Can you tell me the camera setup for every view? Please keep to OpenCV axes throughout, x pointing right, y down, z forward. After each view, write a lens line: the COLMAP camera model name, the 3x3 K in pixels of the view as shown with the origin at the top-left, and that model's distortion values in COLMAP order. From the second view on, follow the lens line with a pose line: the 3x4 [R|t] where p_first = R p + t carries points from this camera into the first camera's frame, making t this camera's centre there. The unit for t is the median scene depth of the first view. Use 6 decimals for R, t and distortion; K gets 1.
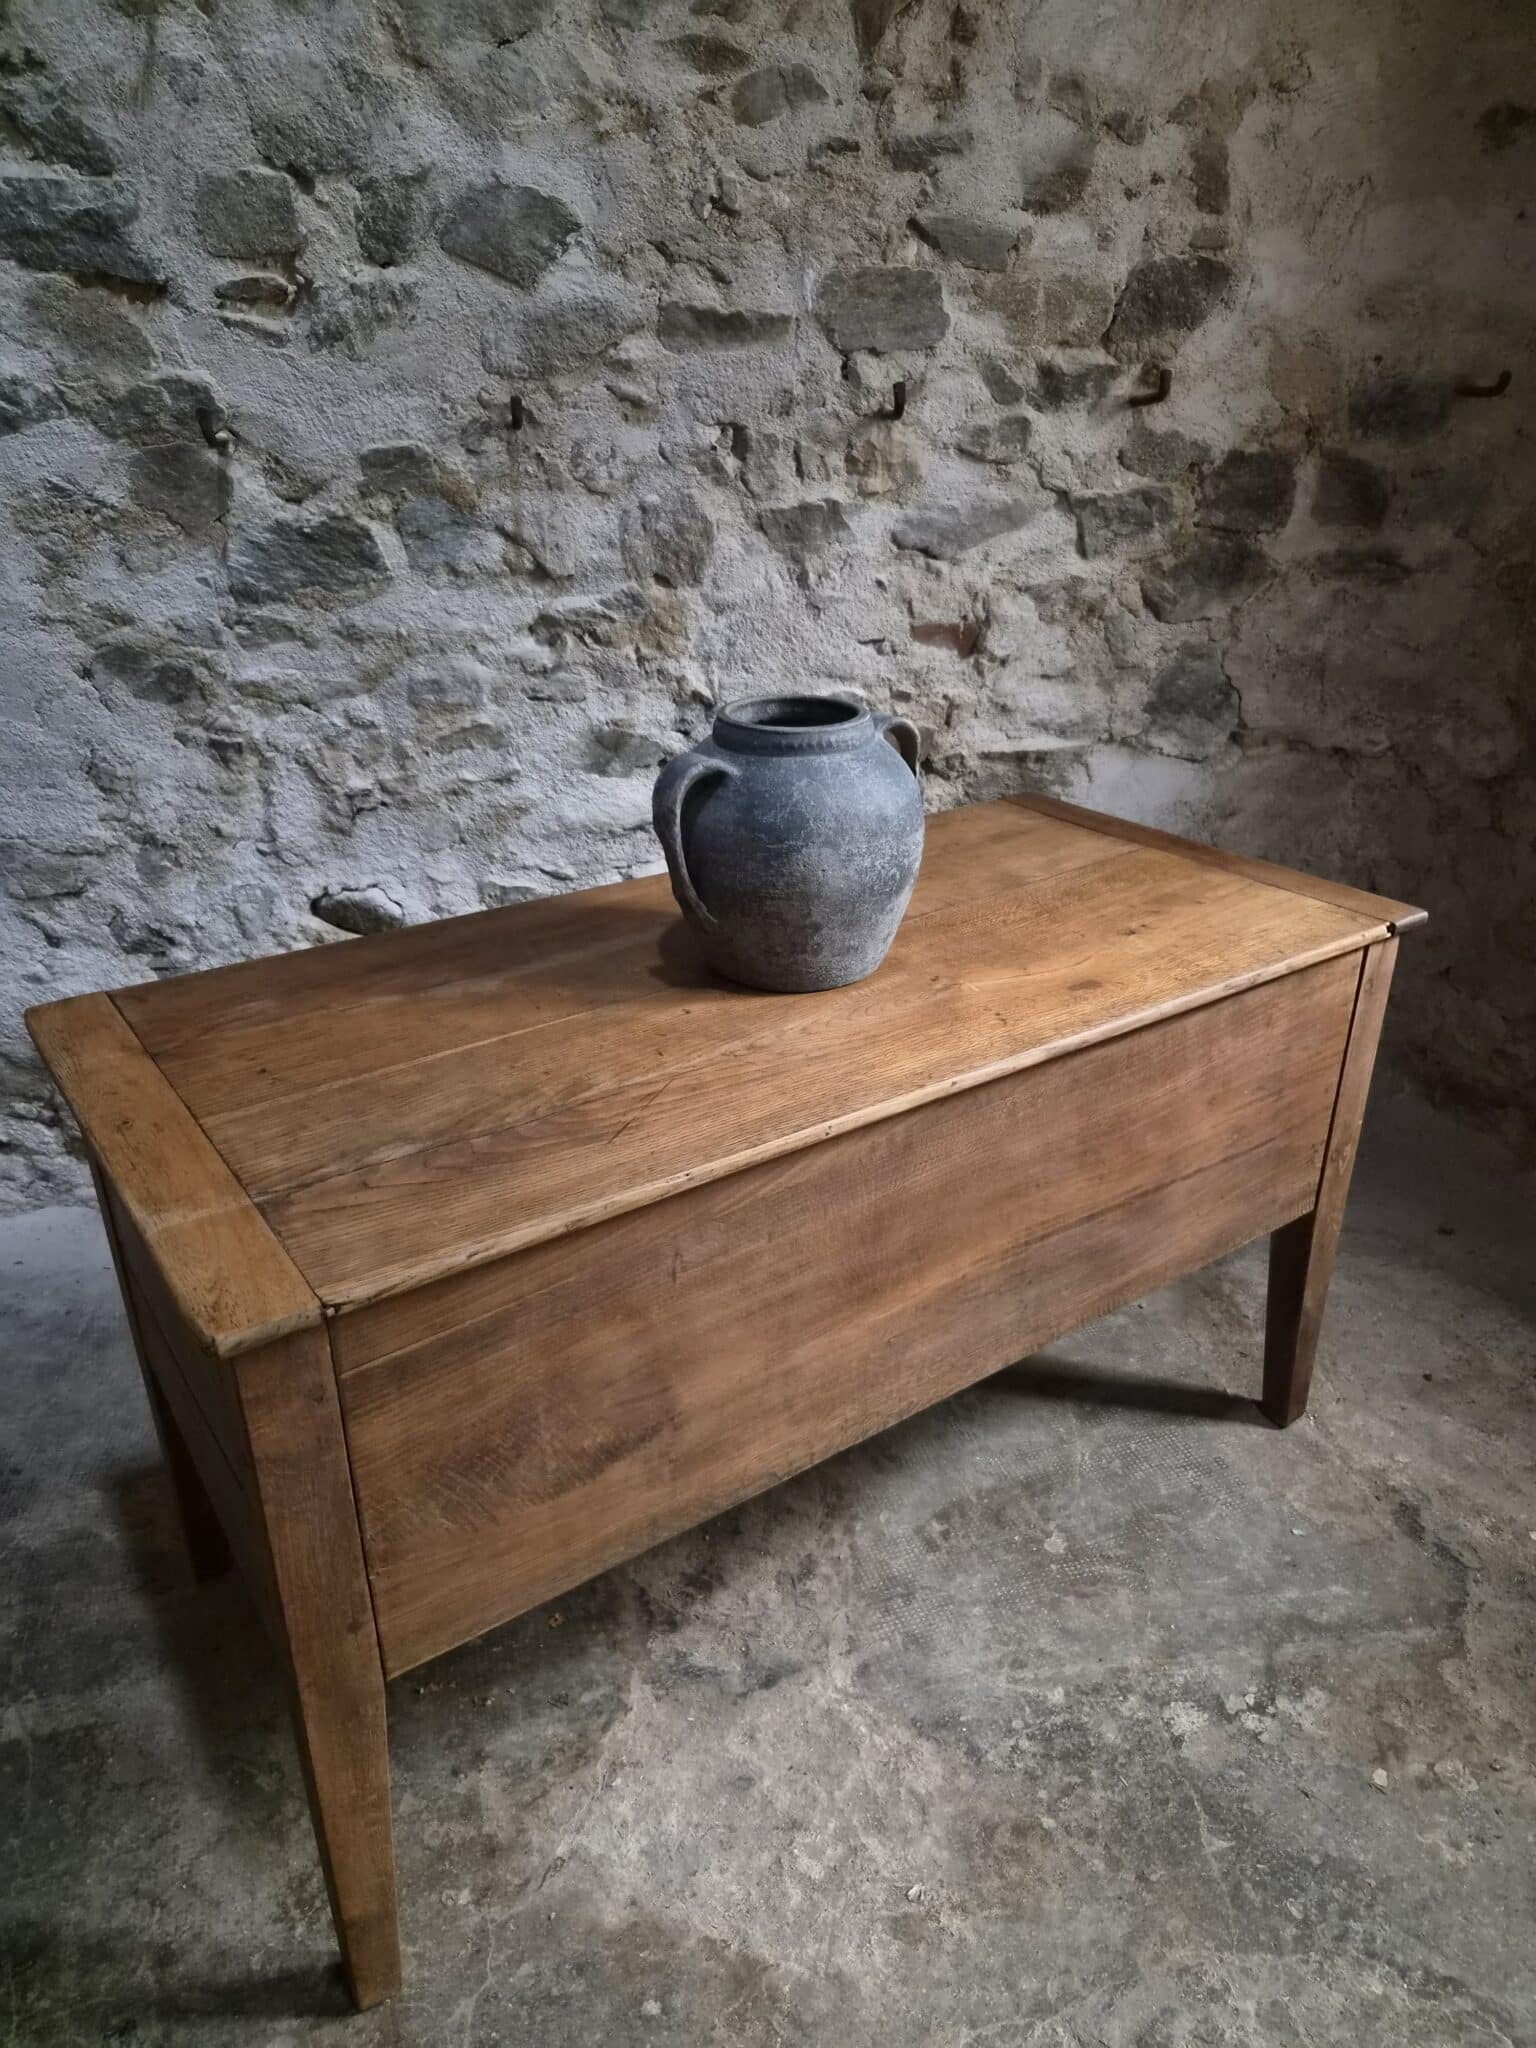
lens RADIAL K [[1375.3, 0, 763.2], [0, 1375.3, 1034.4], [0, 0, 1]] dist [0.061620, -0.047756]
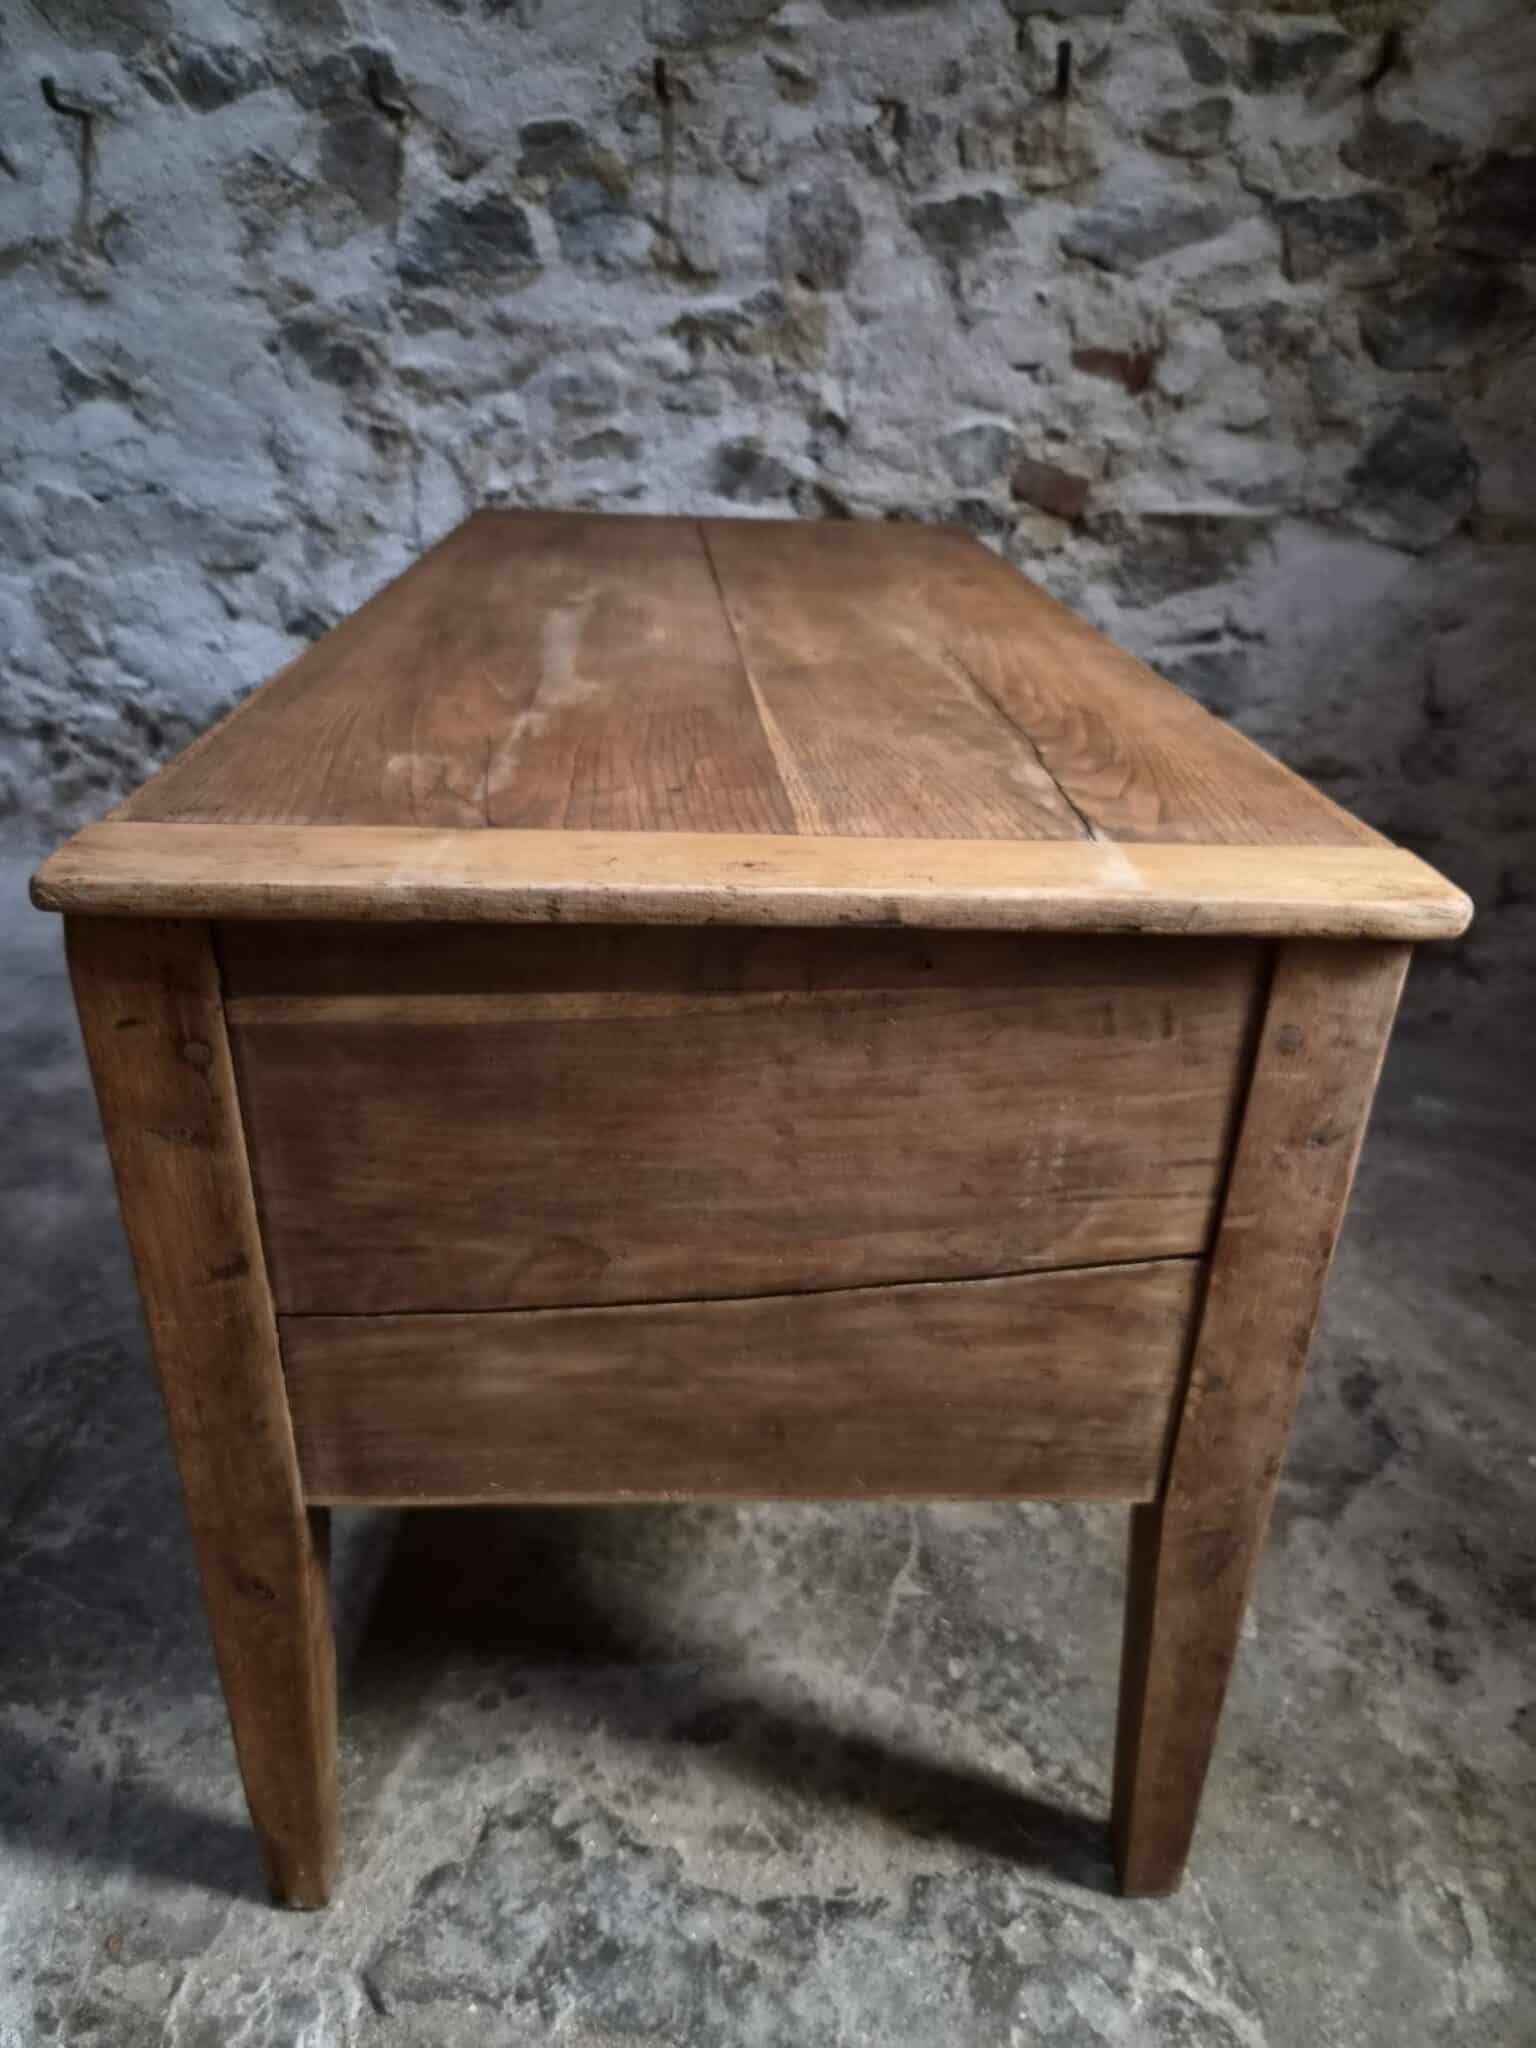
lens RADIAL K [[1391.3, 0, 778.2], [0, 1391.3, 1038.7], [0, 0, 1]] dist [0.047562, -0.042298]
pose [[0.938813, 0.186876, -0.289321, 0.290074], [-0.182604, 0.982291, 0.041944, 0.145381], [0.292036, 0.013453, 0.956313, 0.088406]]
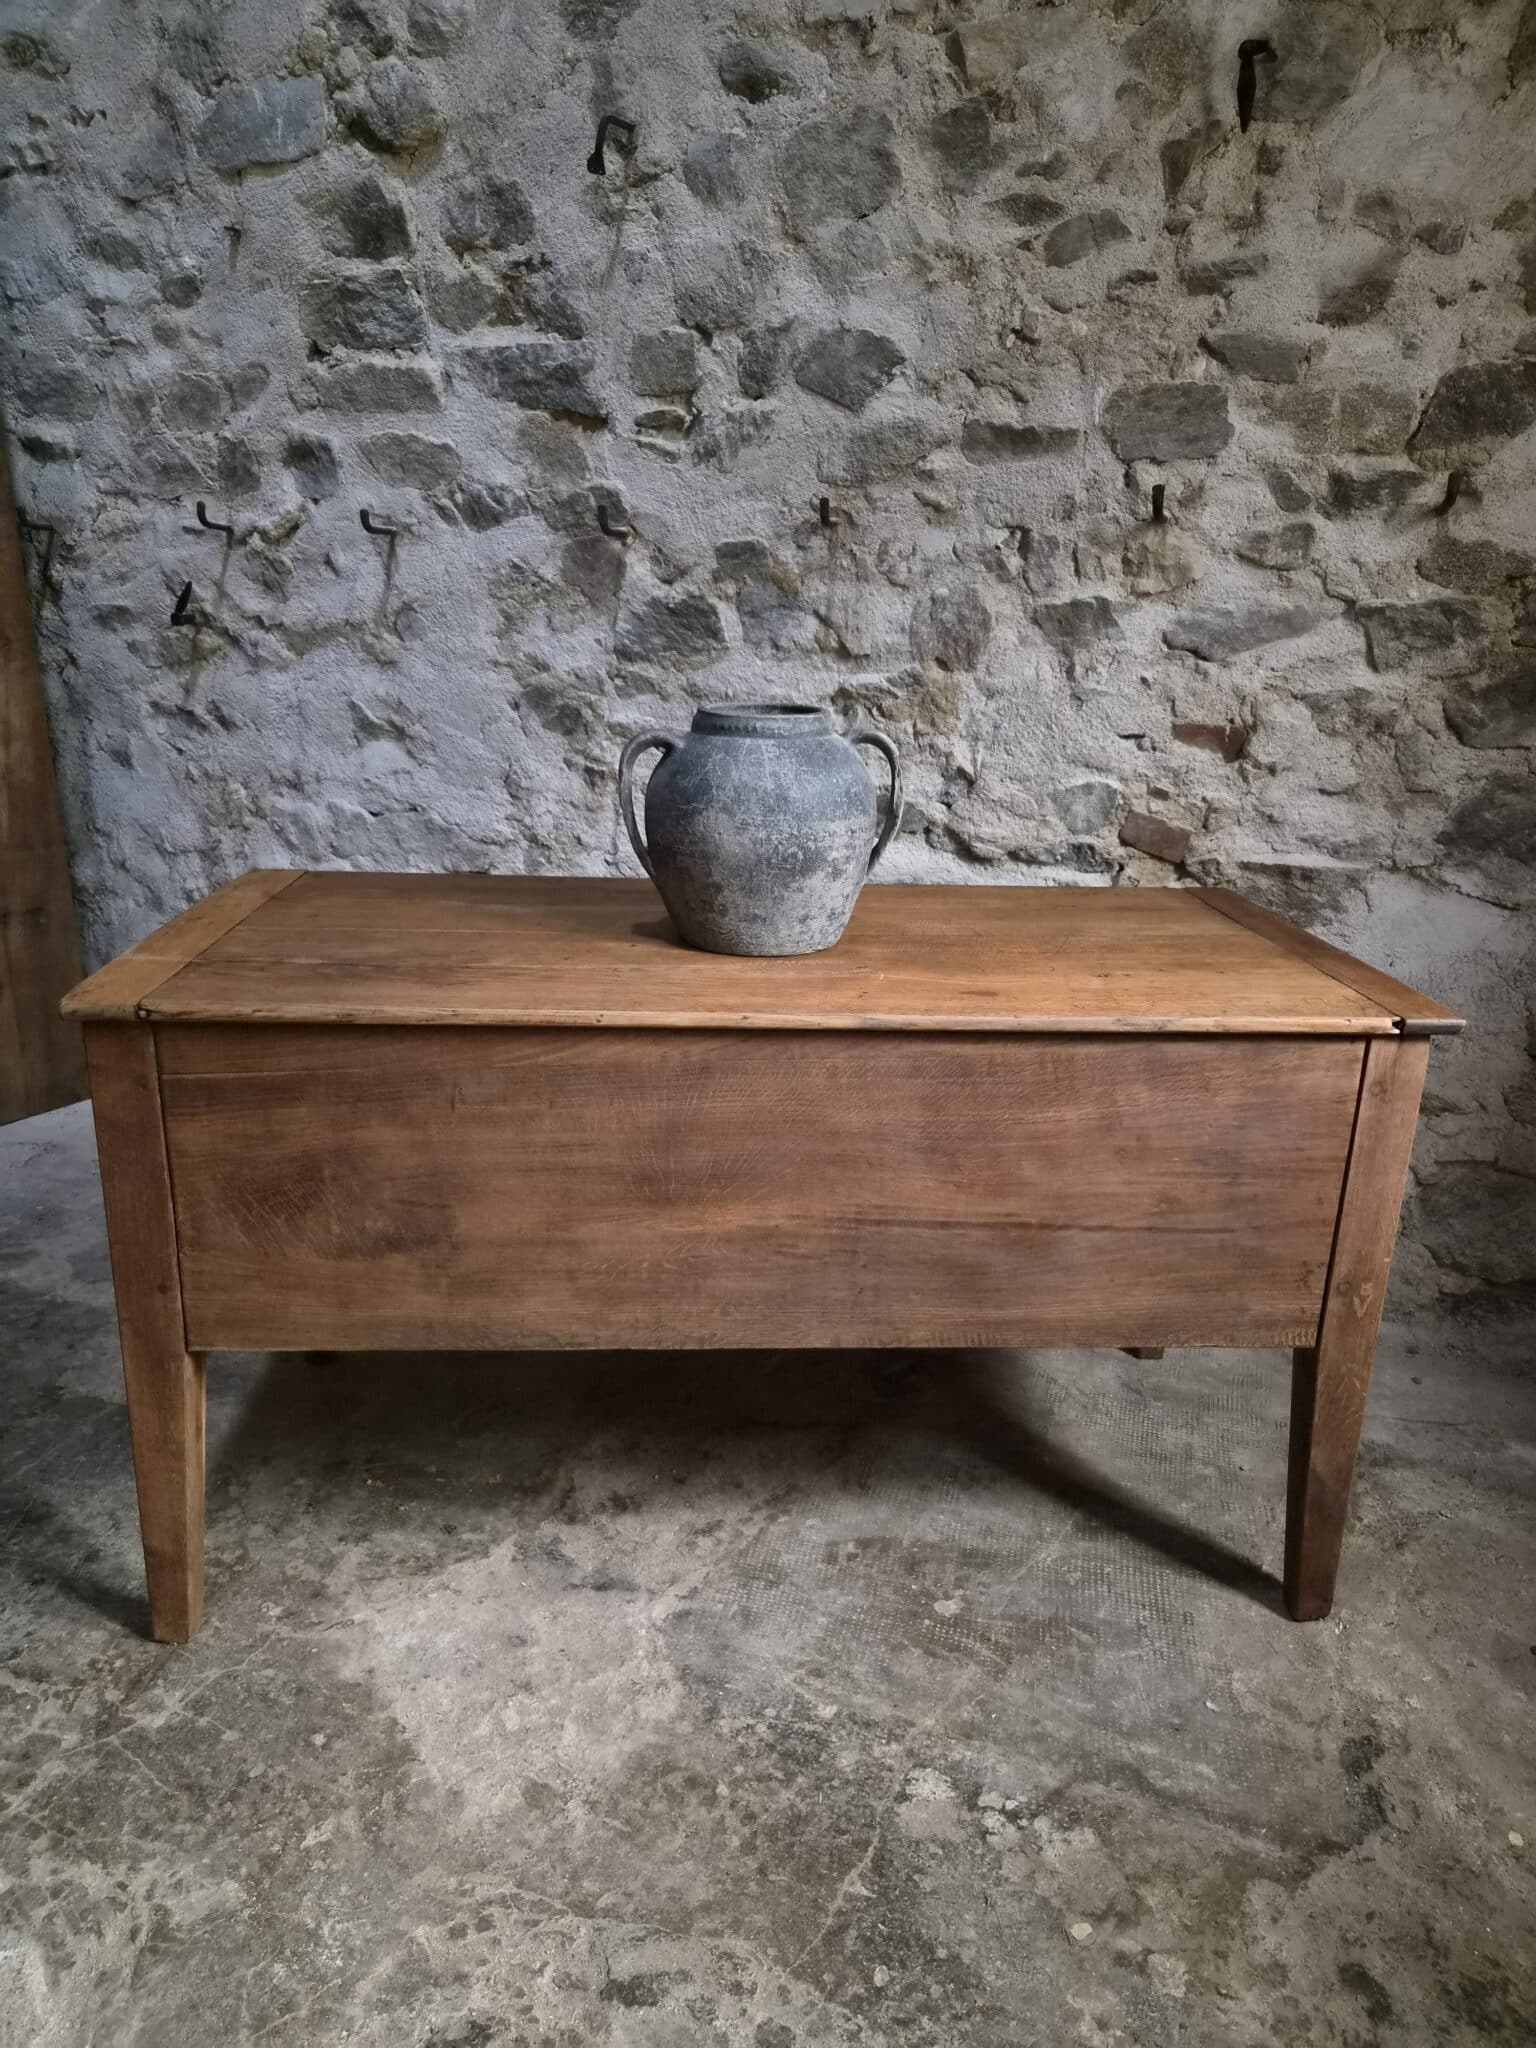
lens RADIAL K [[1371.8, 0, 772.4], [0, 1371.8, 1041.2], [0, 0, 1]] dist [0.067047, -0.053727]
pose [[0.852594, 0.190236, -0.486717, 0.413965], [-0.255001, 0.964423, -0.069740, 0.074442], [0.456134, 0.183574, 0.870771, 0.037925]]
